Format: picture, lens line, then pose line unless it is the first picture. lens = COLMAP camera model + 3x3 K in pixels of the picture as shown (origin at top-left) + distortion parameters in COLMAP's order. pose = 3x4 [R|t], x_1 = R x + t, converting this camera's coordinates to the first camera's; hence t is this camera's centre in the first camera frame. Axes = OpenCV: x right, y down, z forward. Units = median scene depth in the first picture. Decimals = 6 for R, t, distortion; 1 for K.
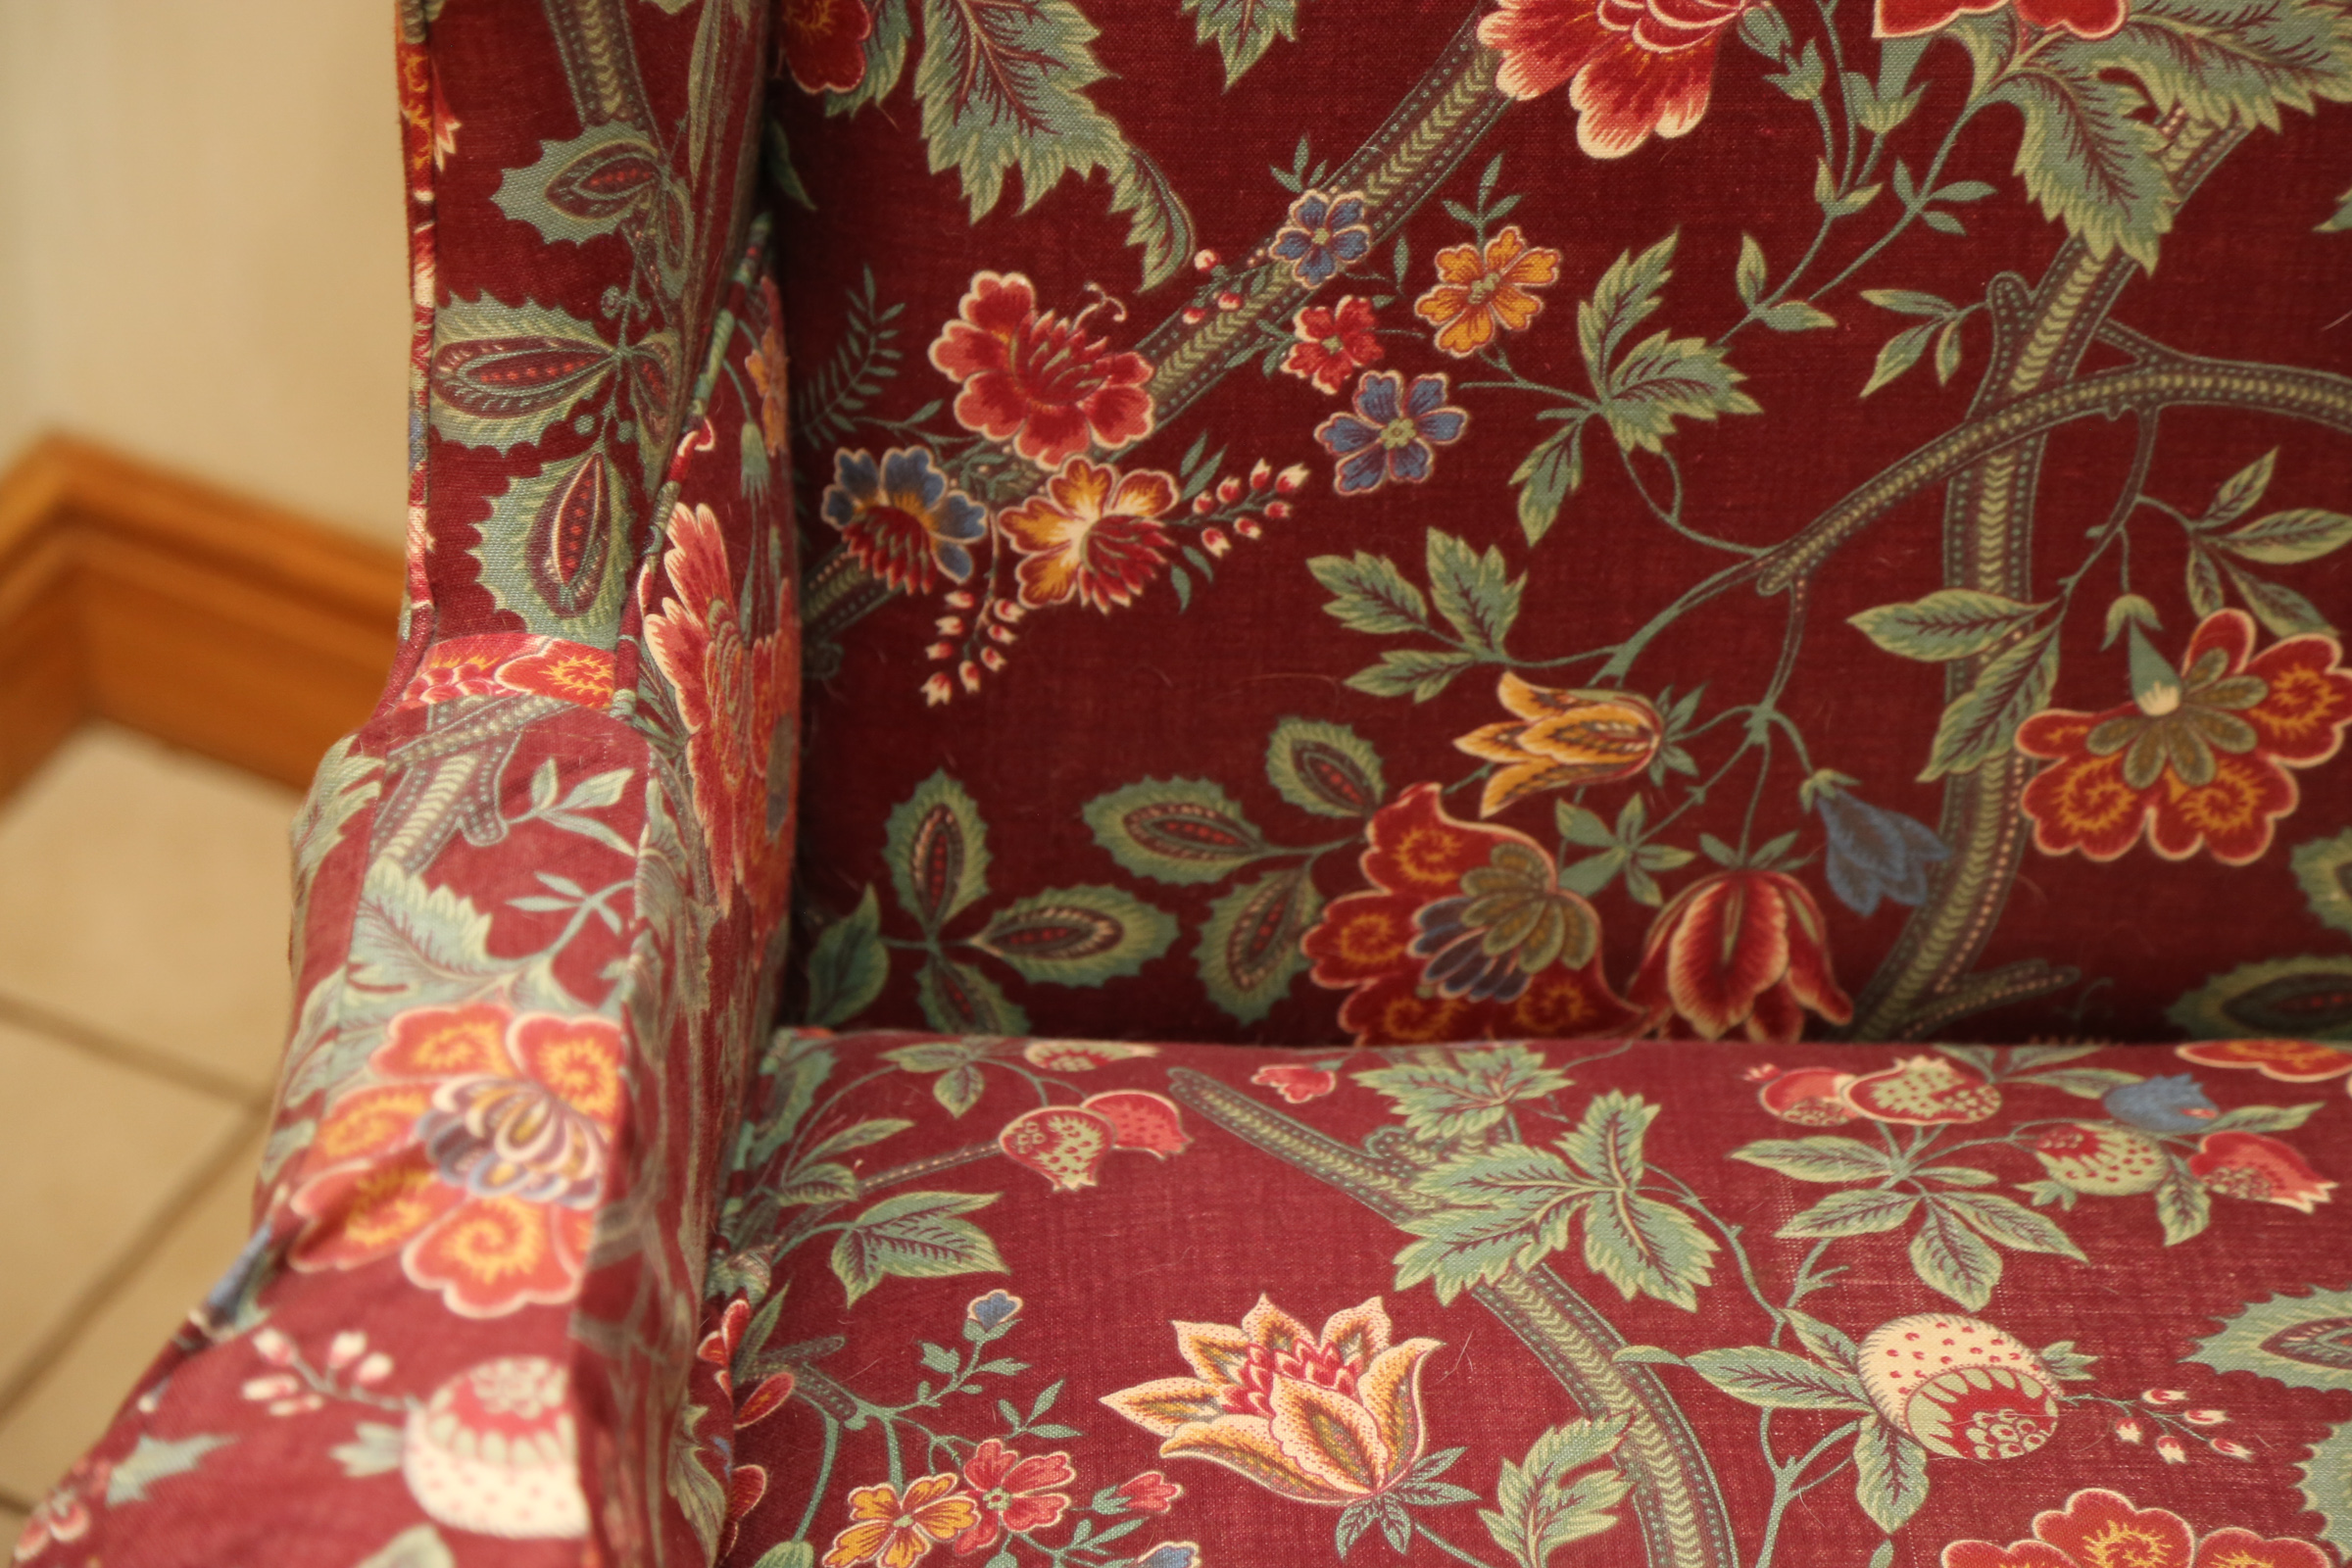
lens RADIAL K [[5625.1, 0, 1165.5], [0, 5625.1, 806.7], [0, 0, 1]] dist [0.398492, 0.000000]
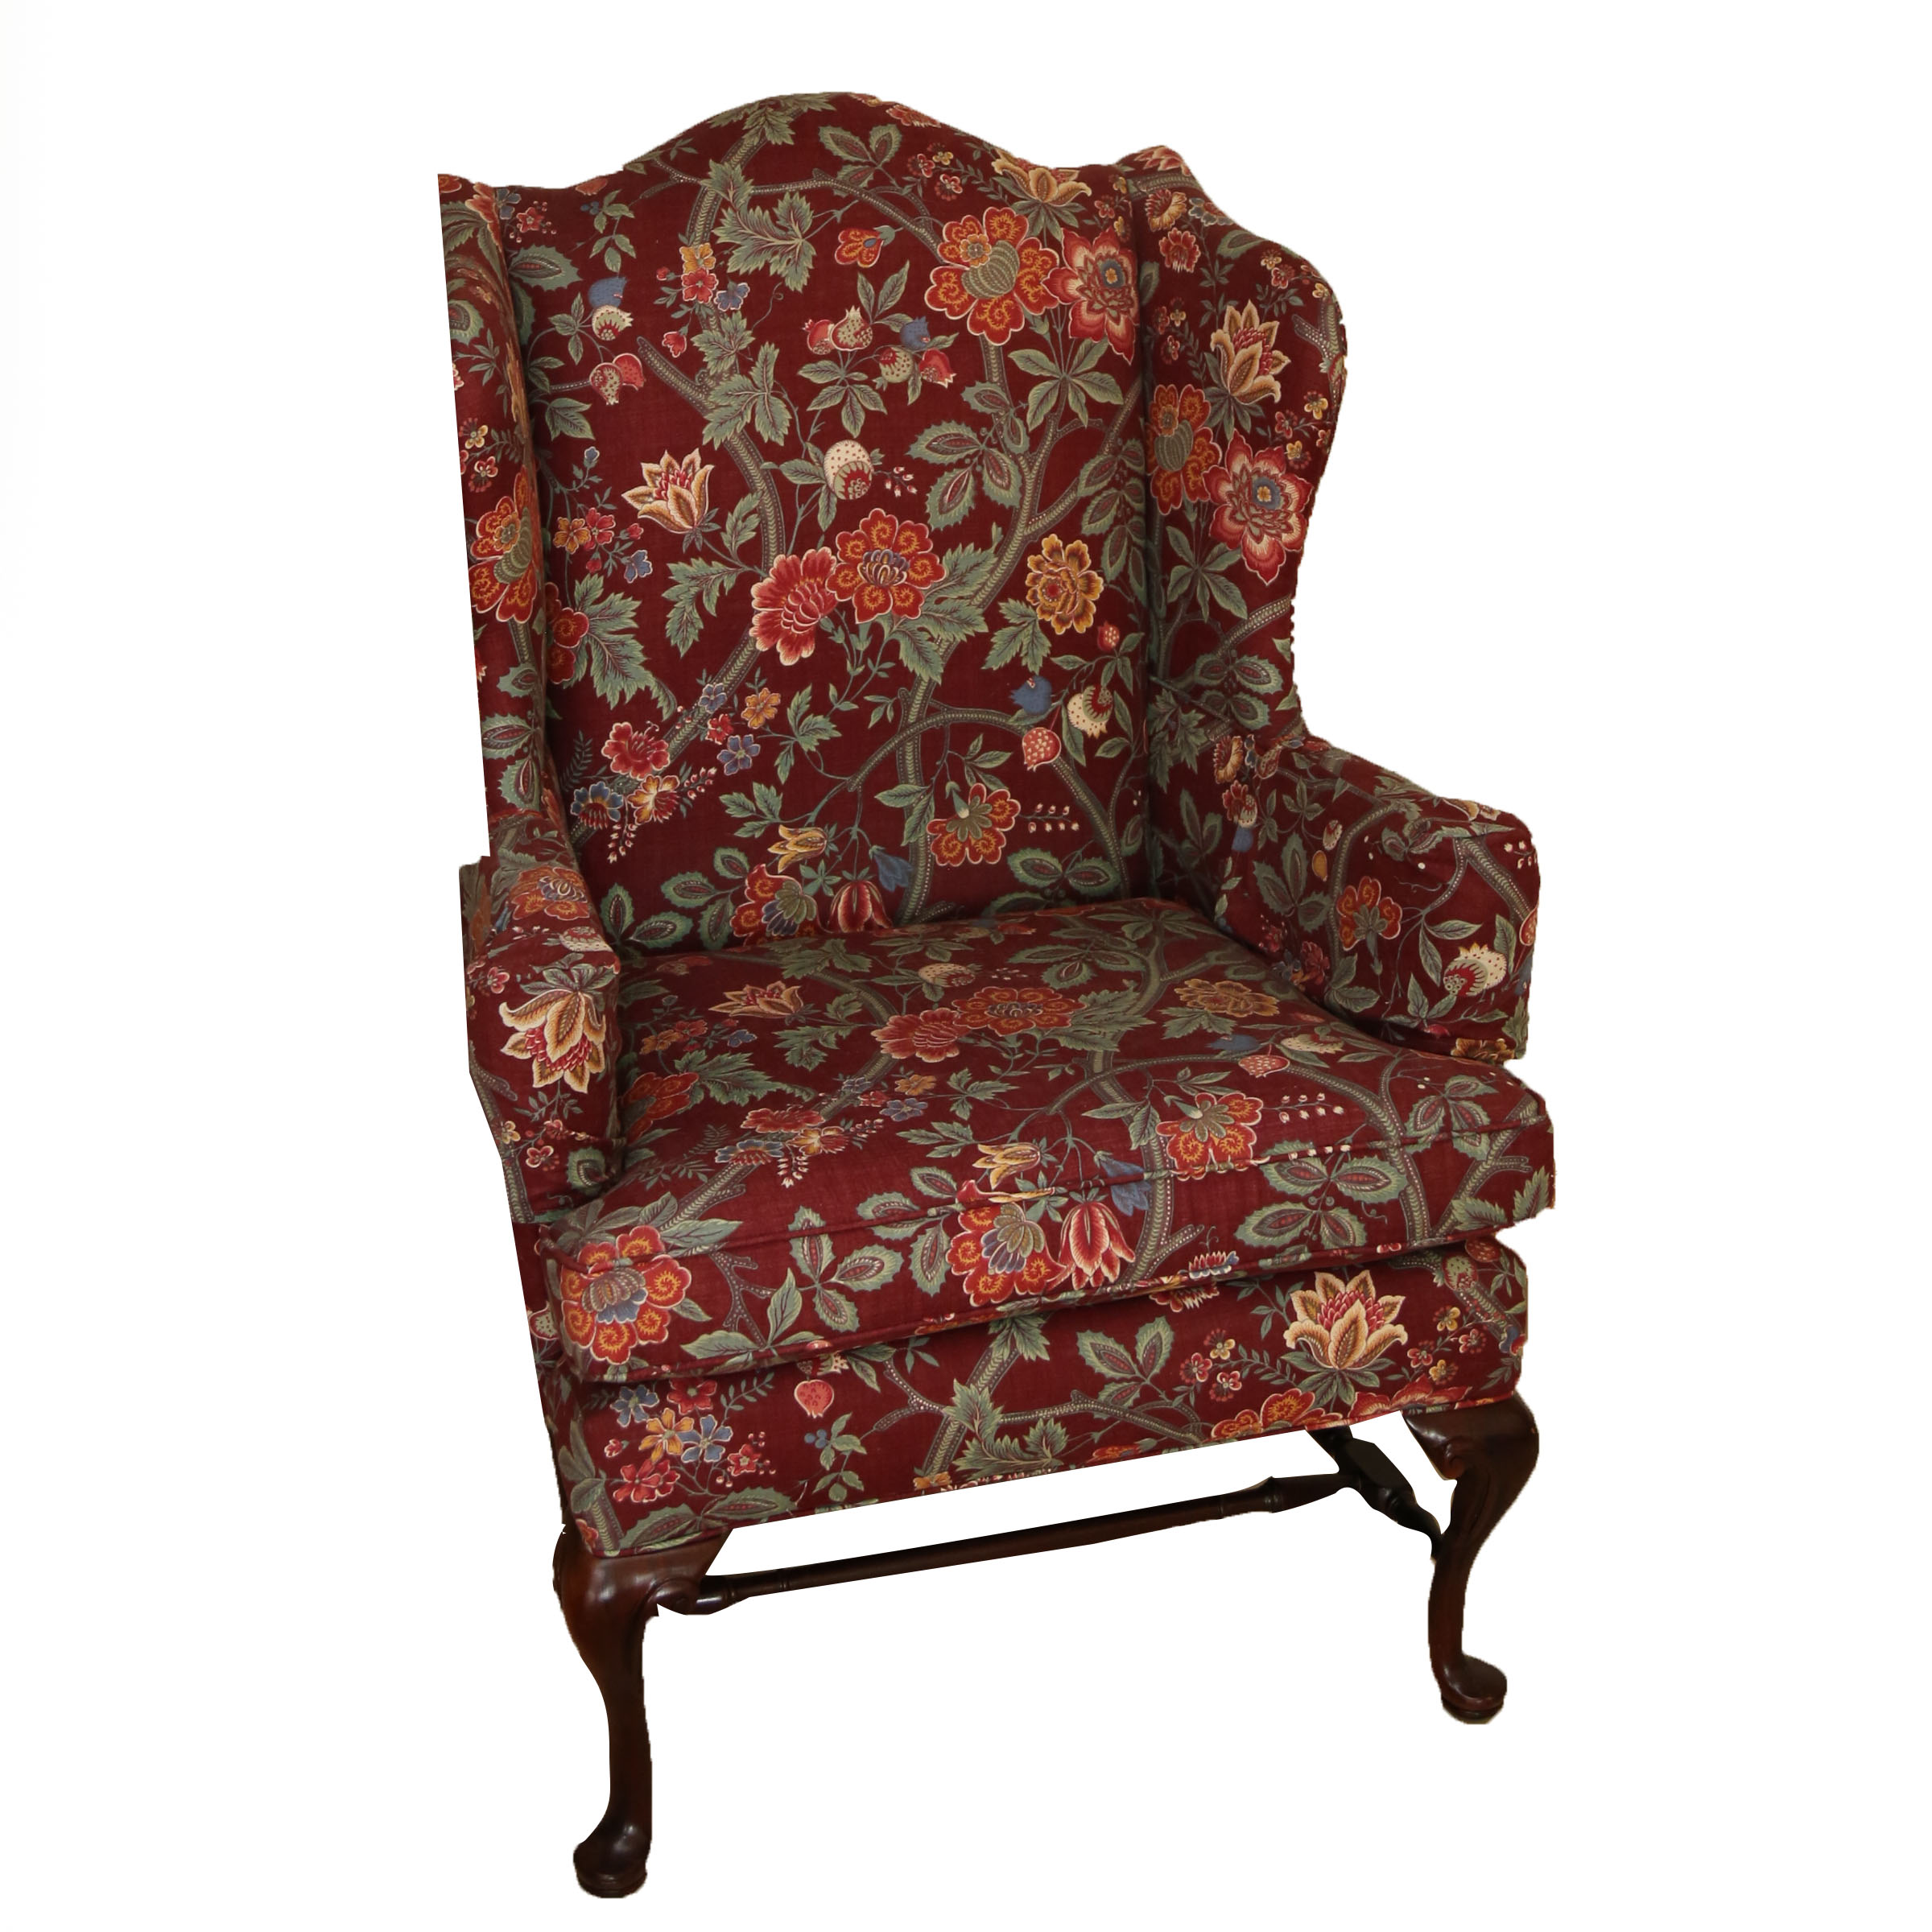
lens RADIAL K [[2914.9, 0, 886.9], [0, 2914.9, 768.3], [0, 0, 1]] dist [-0.046912, 0.000000]
pose [[0.971302, -0.120279, 0.205196, -0.240655], [0.174492, 0.946605, -0.271094, 0.444170], [-0.161633, 0.299120, 0.940427, -0.696193]]
